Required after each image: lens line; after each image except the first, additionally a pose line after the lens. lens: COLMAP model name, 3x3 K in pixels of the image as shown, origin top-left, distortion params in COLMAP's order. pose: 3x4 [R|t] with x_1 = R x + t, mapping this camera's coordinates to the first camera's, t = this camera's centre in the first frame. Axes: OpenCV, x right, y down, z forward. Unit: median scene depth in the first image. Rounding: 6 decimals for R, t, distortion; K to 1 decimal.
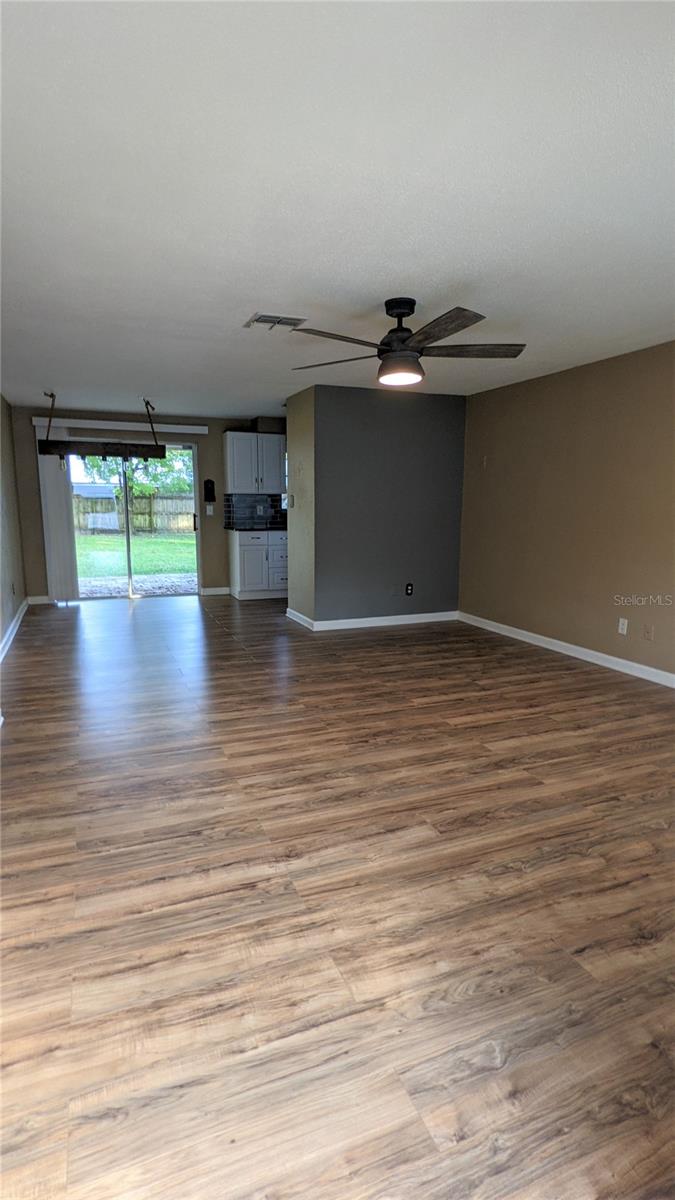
lens RADIAL K [[600.5, 0, 344.8], [0, 600.5, 603.8], [0, 0, 1]] dist [0.002072, -0.000675]
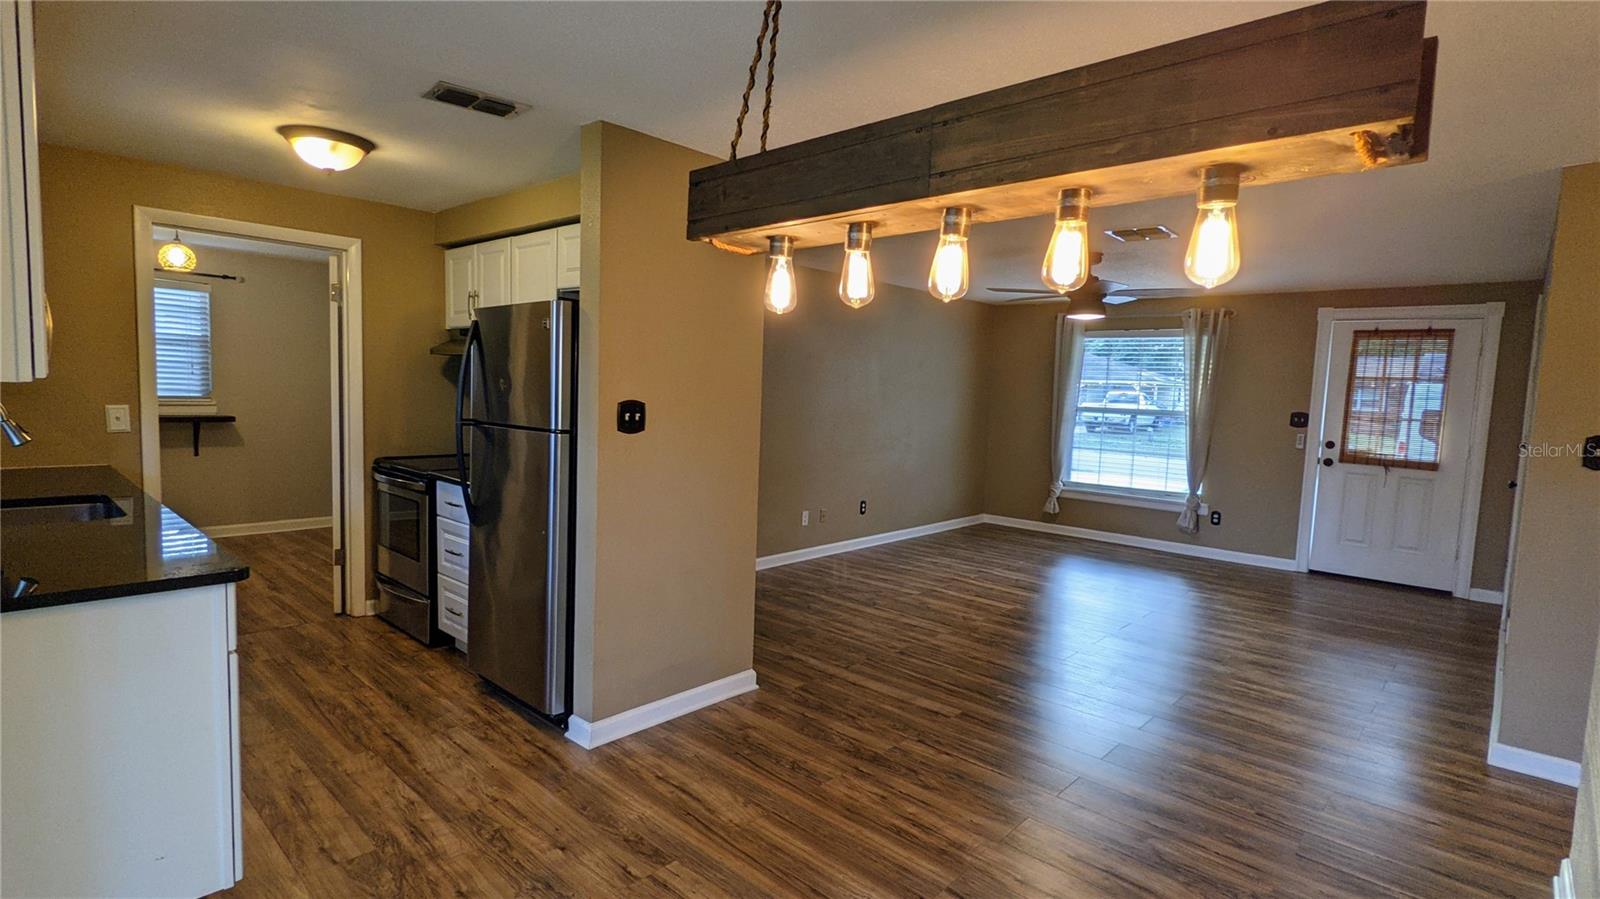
lens RADIAL K [[777.7, 0, 794.8], [0, 777.7, 446.5], [0, 0, 1]] dist [0.005596, -0.000894]
pose [[-0.406668, -0.088355, 0.909293, -0.492660], [0.116009, 0.982261, 0.147328, -0.186090], [-0.906180, 0.165400, -0.389204, 0.965199]]
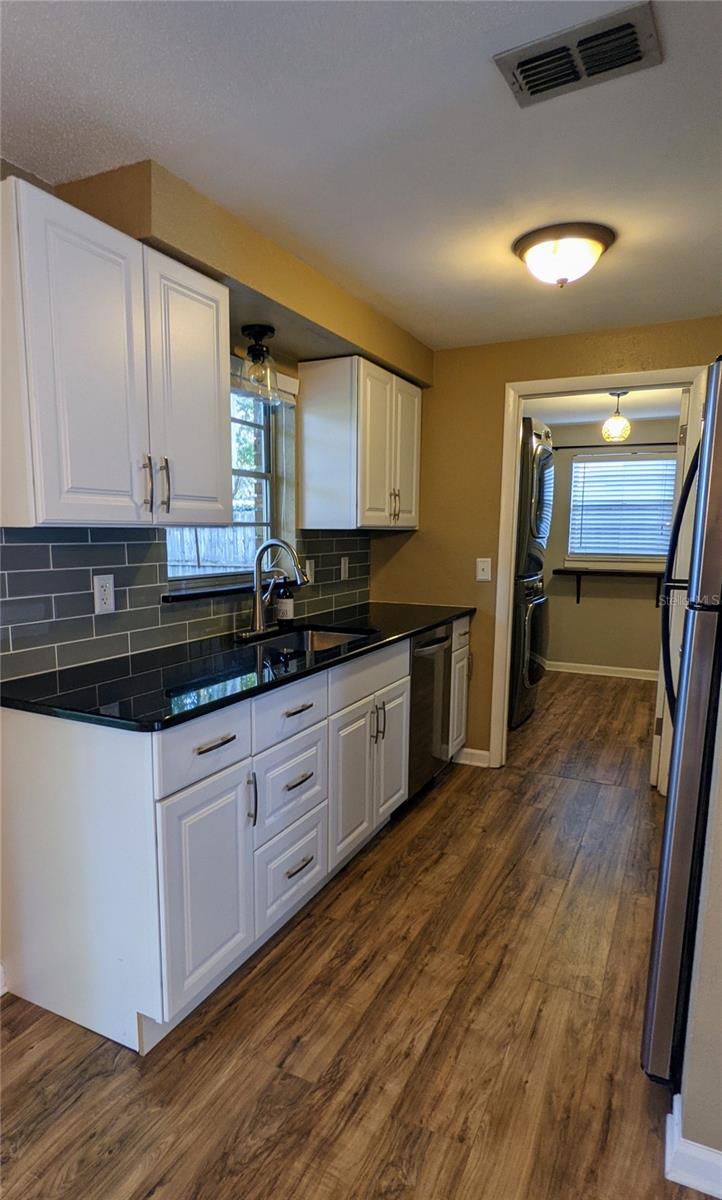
lens RADIAL K [[674.7, 0, 360.1], [0, 674.7, 629.2], [0, 0, 1]] dist [0.001733, 0.002429]
pose [[0.755372, -0.094780, 0.648406, -0.272400], [0.107214, 0.994027, 0.020399, -0.155480], [-0.646466, 0.054110, 0.761021, 0.829074]]
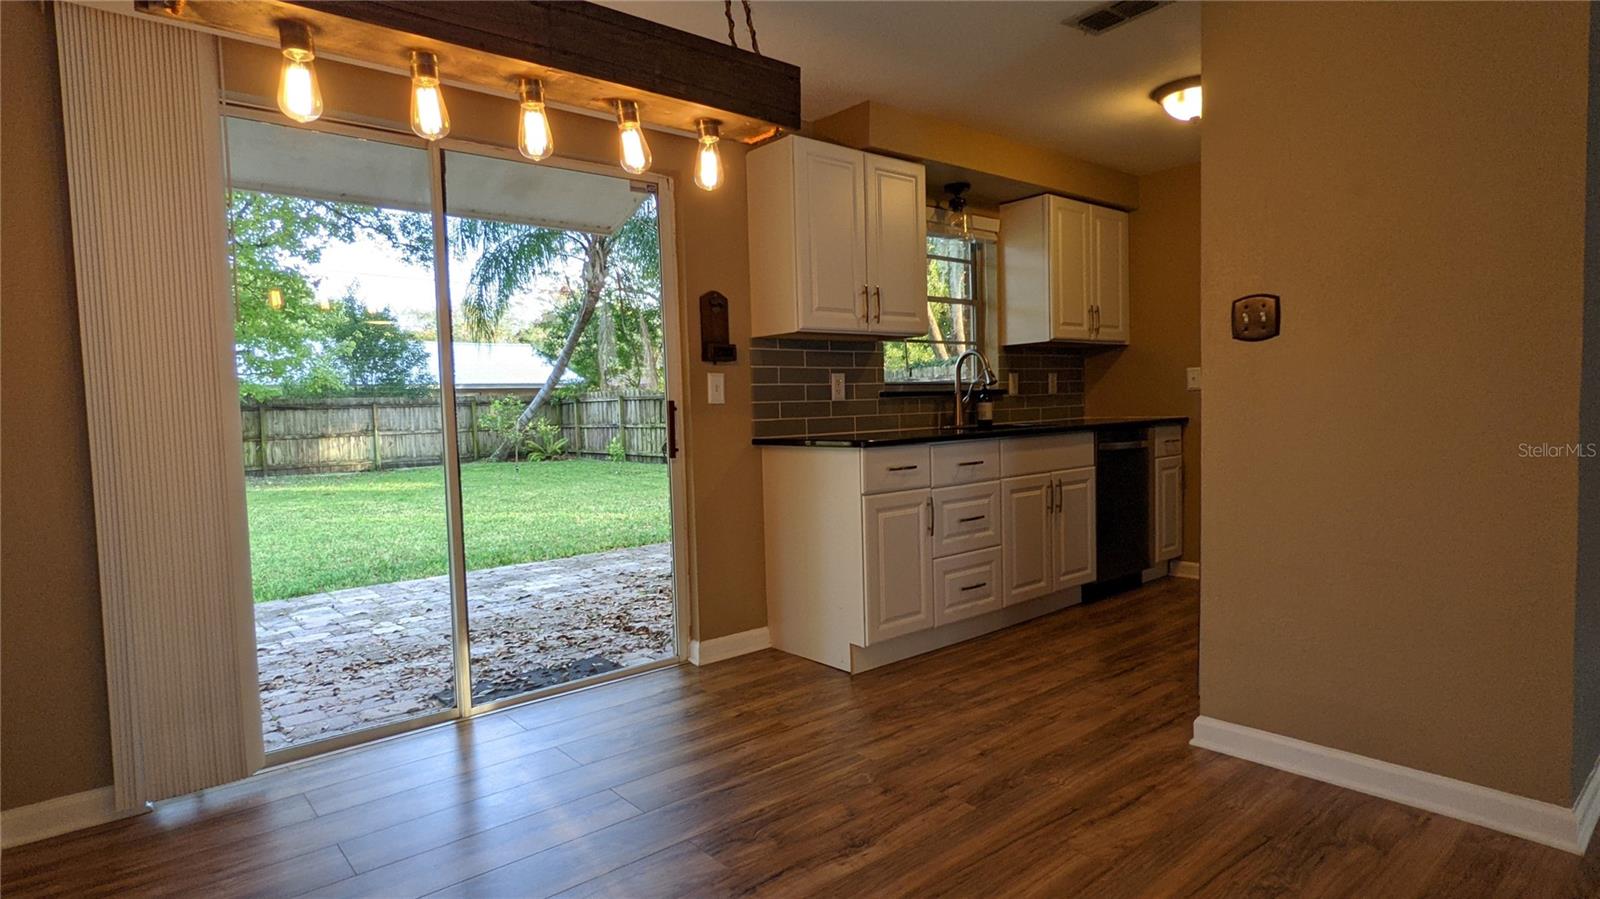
lens RADIAL K [[857.7, 0, 815.7], [0, 857.7, 452.6], [0, 0, 1]] dist [0.004119, 0.000963]
pose [[0.952936, -0.050527, 0.298932, -0.341299], [0.085286, 0.990873, -0.104393, -0.078996], [-0.290928, 0.124975, 0.948547, 0.621346]]
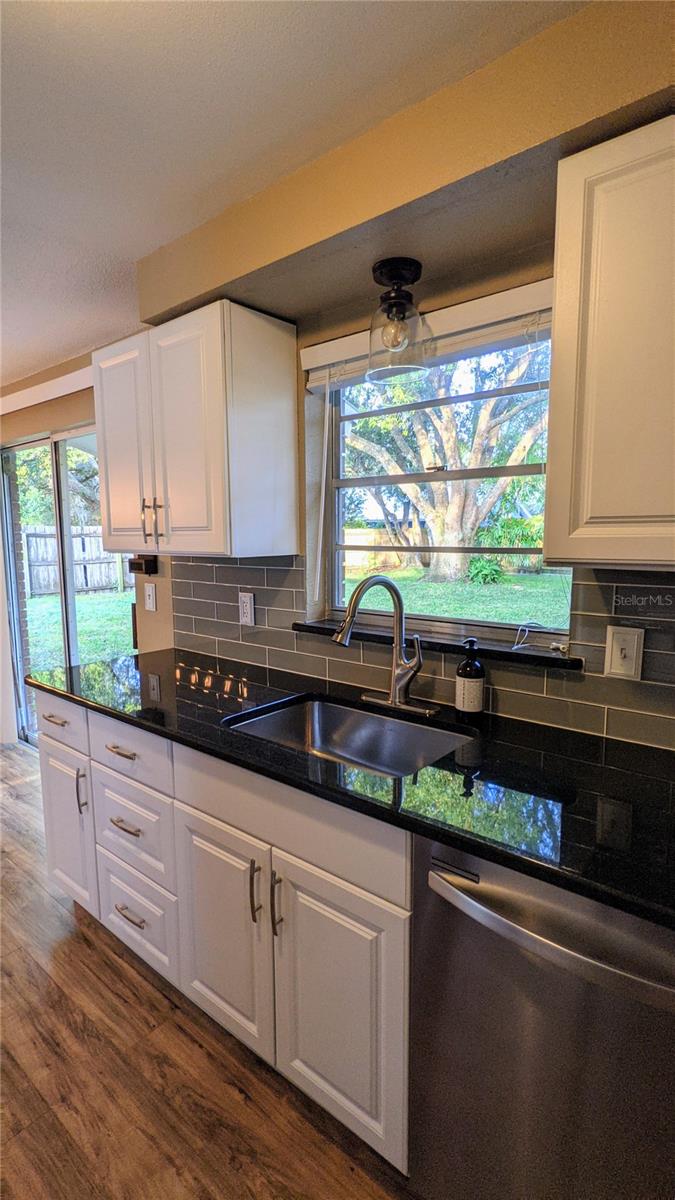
lens RADIAL K [[583.3, 0, 333.8], [0, 583.3, 610.0], [0, 0, 1]] dist [0.005596, -0.000894]
pose [[0.448012, 0.111315, -0.887071, 0.139204], [-0.143899, 0.988260, 0.051337, -0.199589], [0.882371, 0.104649, 0.458770, 1.032786]]
